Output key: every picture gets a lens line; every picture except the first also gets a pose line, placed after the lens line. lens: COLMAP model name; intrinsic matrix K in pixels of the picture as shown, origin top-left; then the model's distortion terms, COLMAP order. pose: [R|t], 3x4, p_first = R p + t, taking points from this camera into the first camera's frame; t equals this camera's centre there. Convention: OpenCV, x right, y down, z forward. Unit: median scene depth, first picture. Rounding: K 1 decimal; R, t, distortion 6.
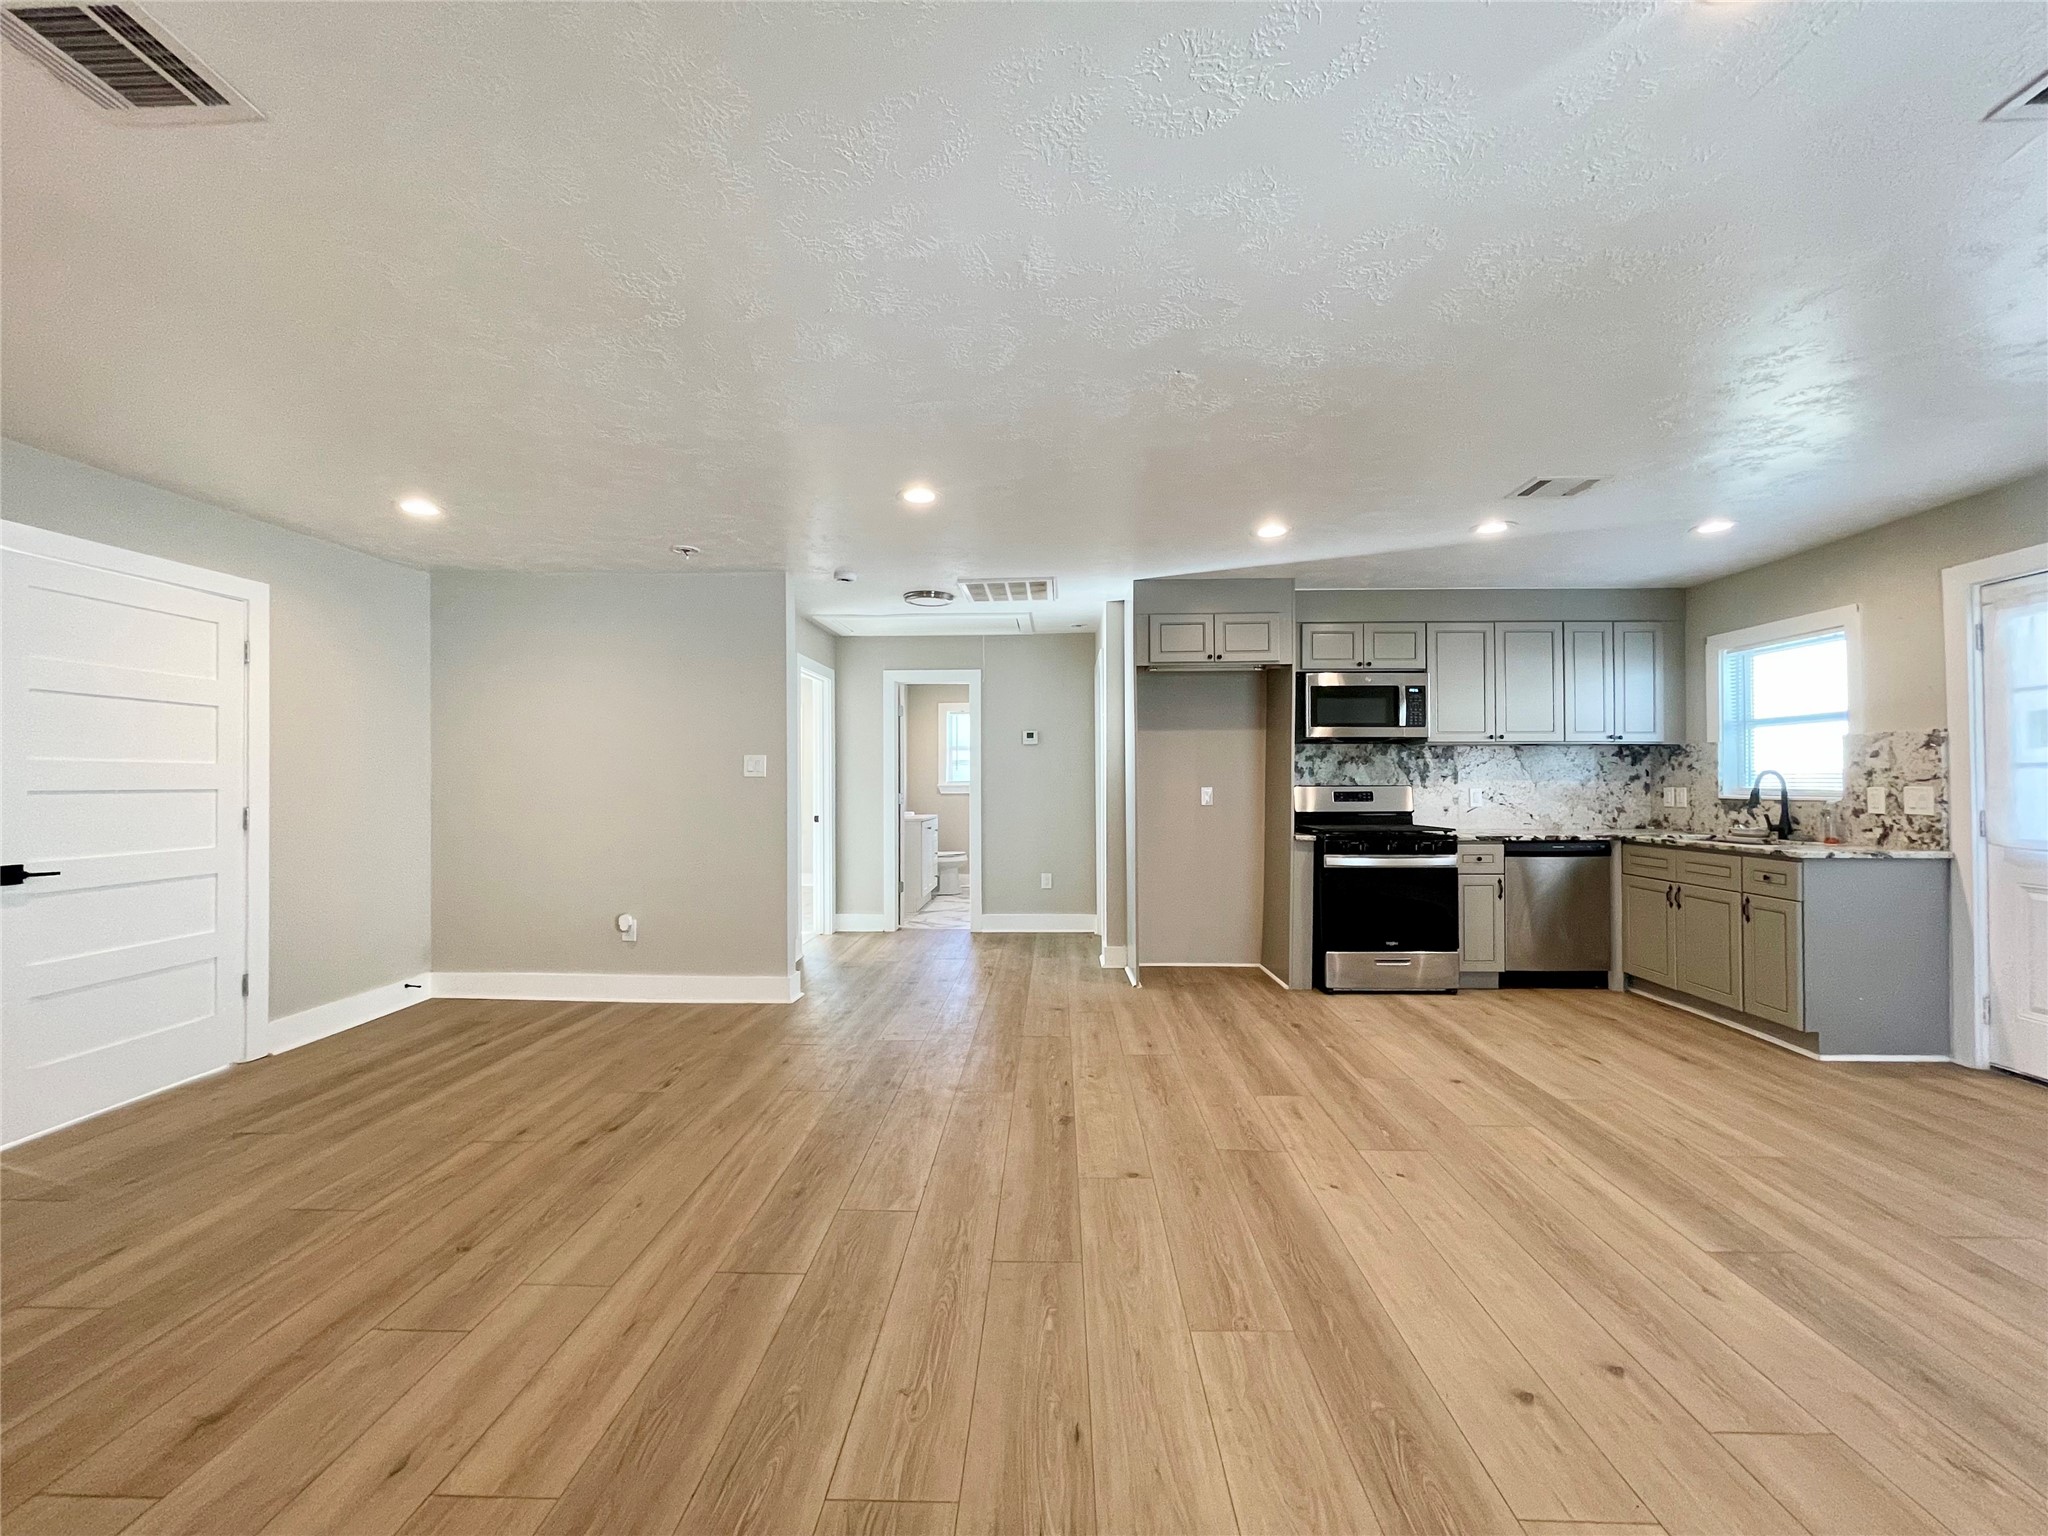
lens RADIAL K [[826.9, 0, 1020.2], [0, 826.9, 766.6], [0, 0, 1]] dist [-0.001805, -0.000320]
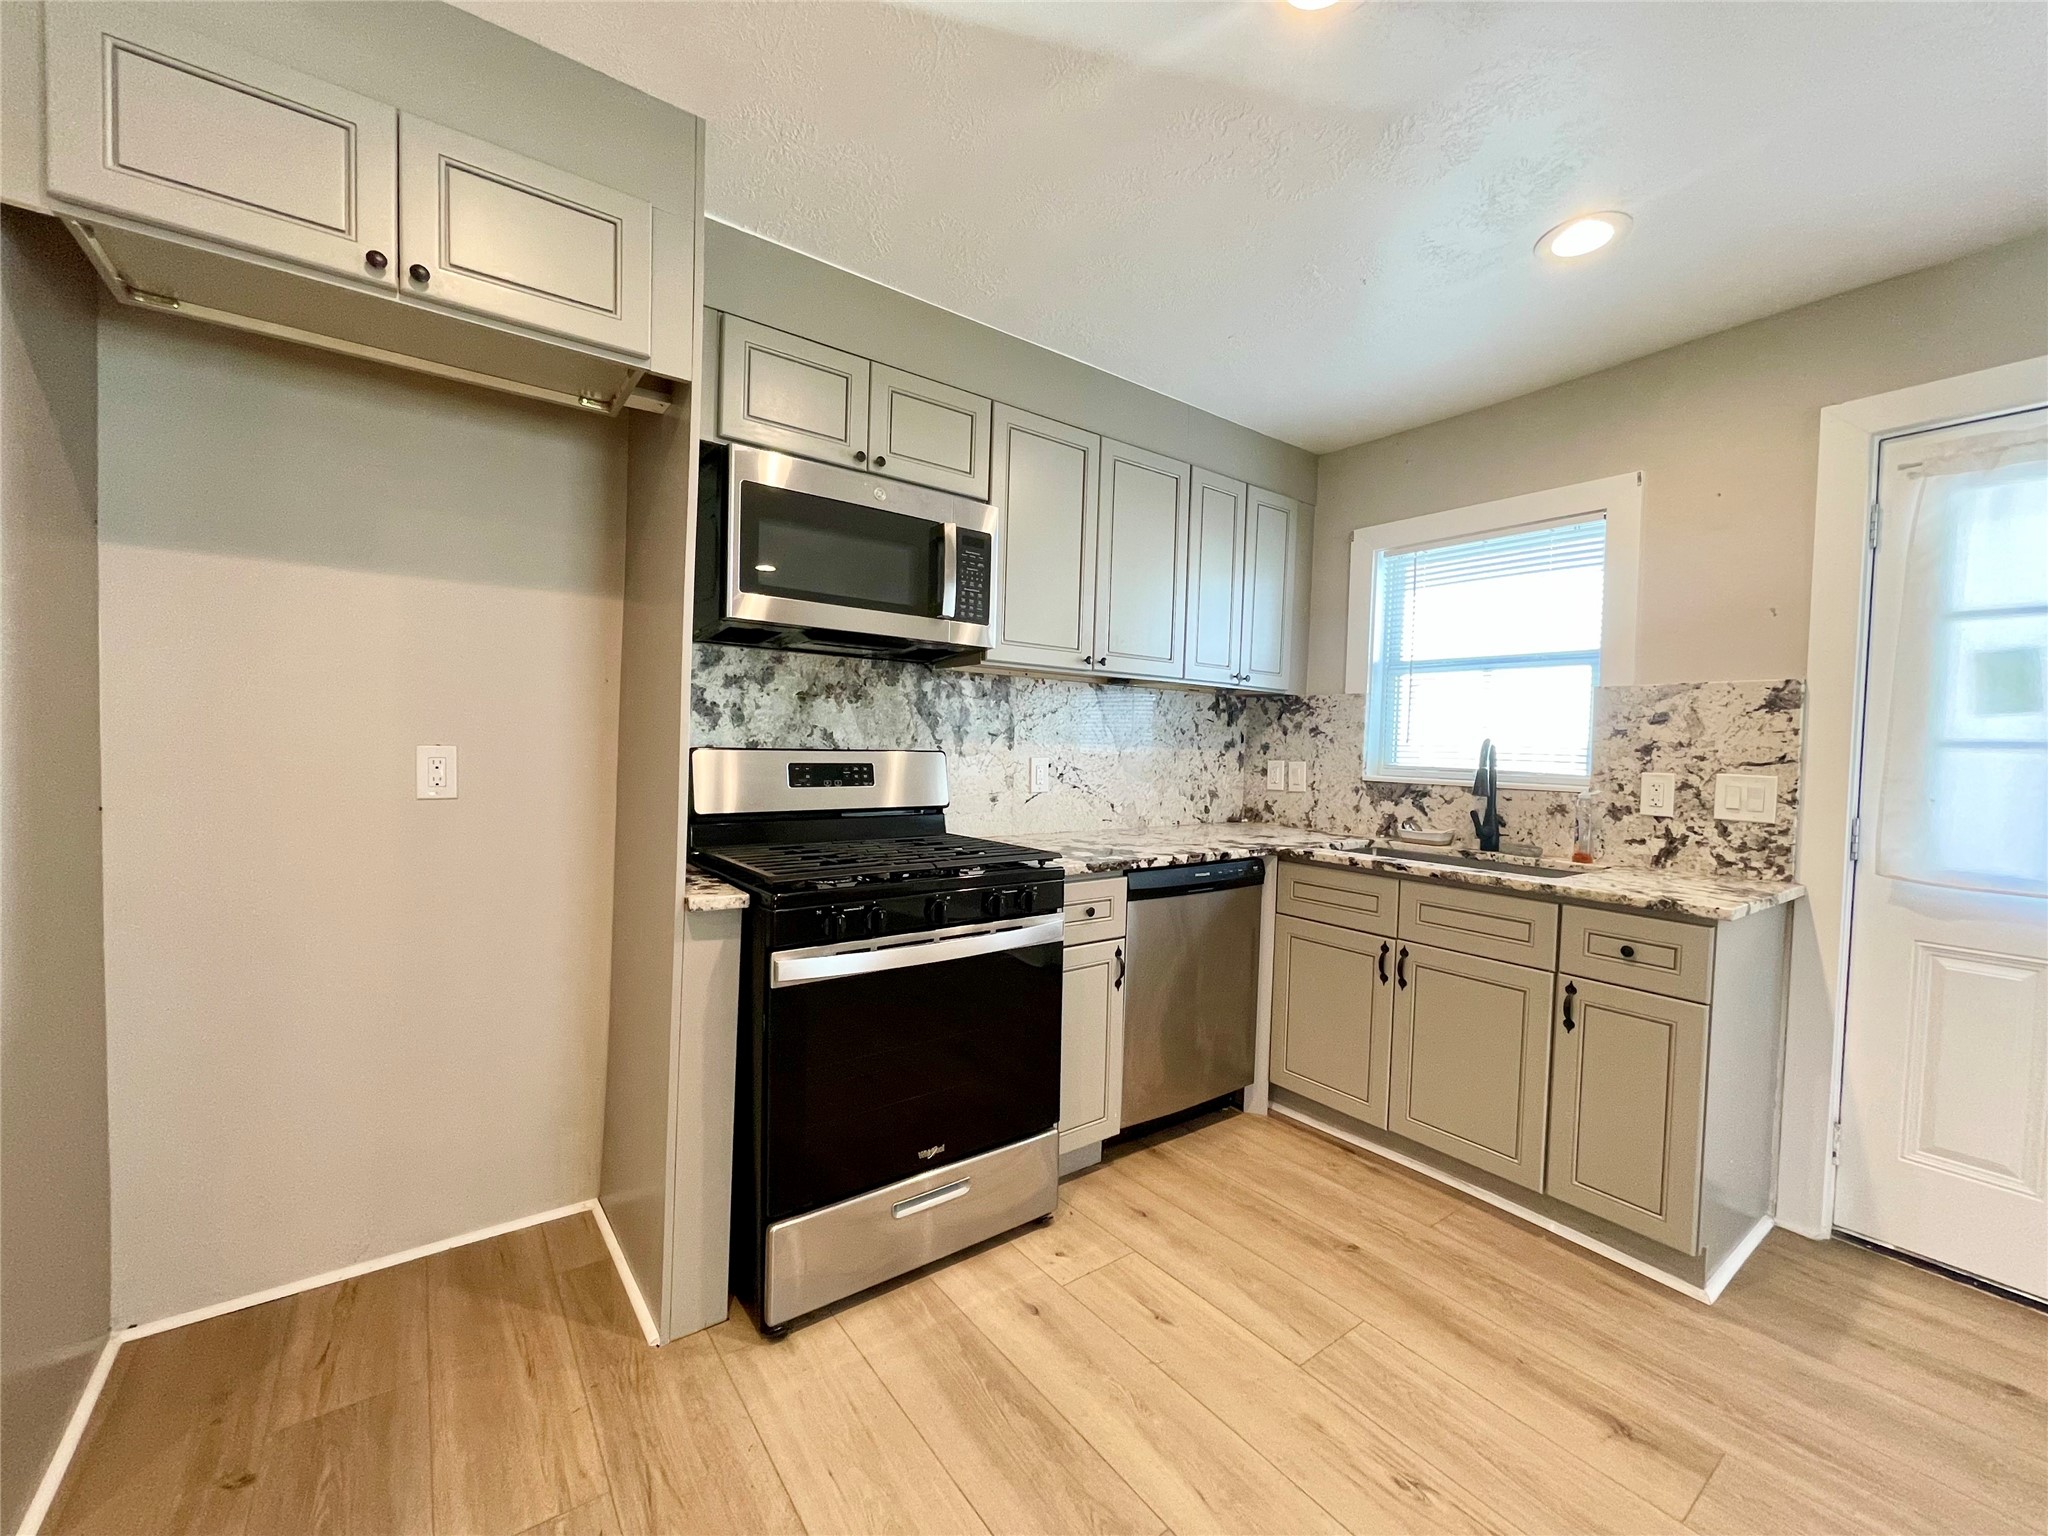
lens RADIAL K [[833.3, 0, 1028.7], [0, 833.3, 766.5], [0, 0, 1]] dist [0.000052, 0.000089]
pose [[0.773674, 0.004338, 0.633569, 0.228290], [-0.039780, 0.998336, 0.041741, 0.010641], [-0.632334, -0.057497, 0.772559, 0.663066]]
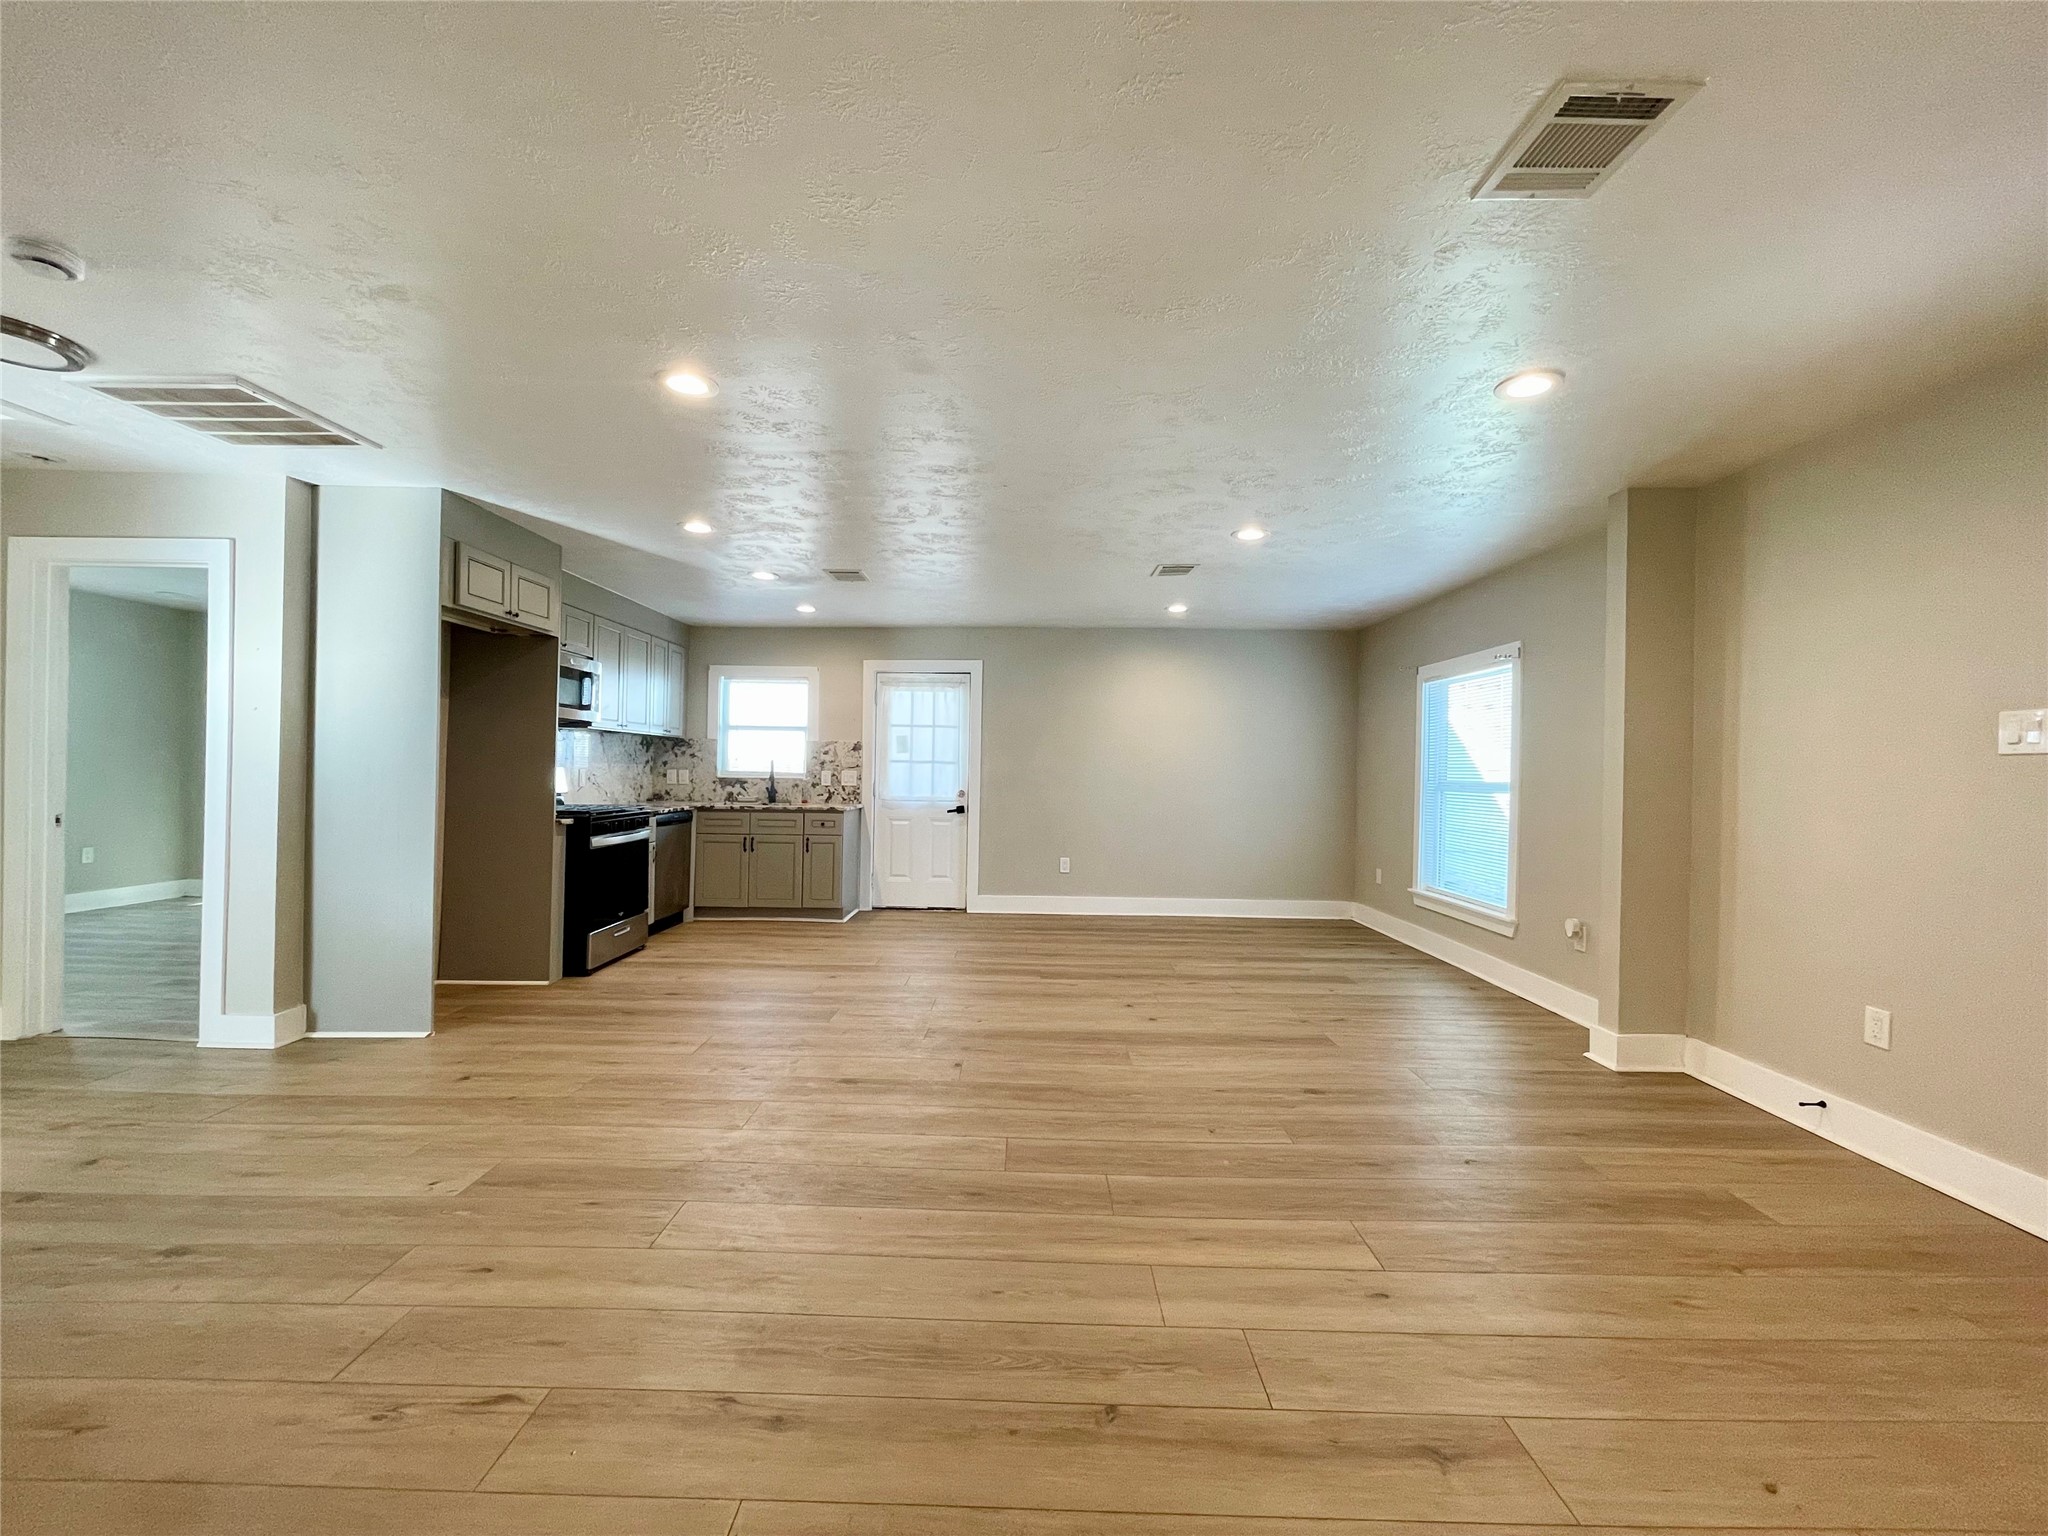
lens RADIAL K [[826.9, 0, 1020.2], [0, 826.9, 766.6], [0, 0, 1]] dist [-0.001805, -0.000320]
pose [[-0.033969, 0.006774, 0.999400, -0.640712], [-0.034328, 0.999379, -0.007940, 0.012418], [-0.998833, -0.034577, -0.033715, 0.515684]]
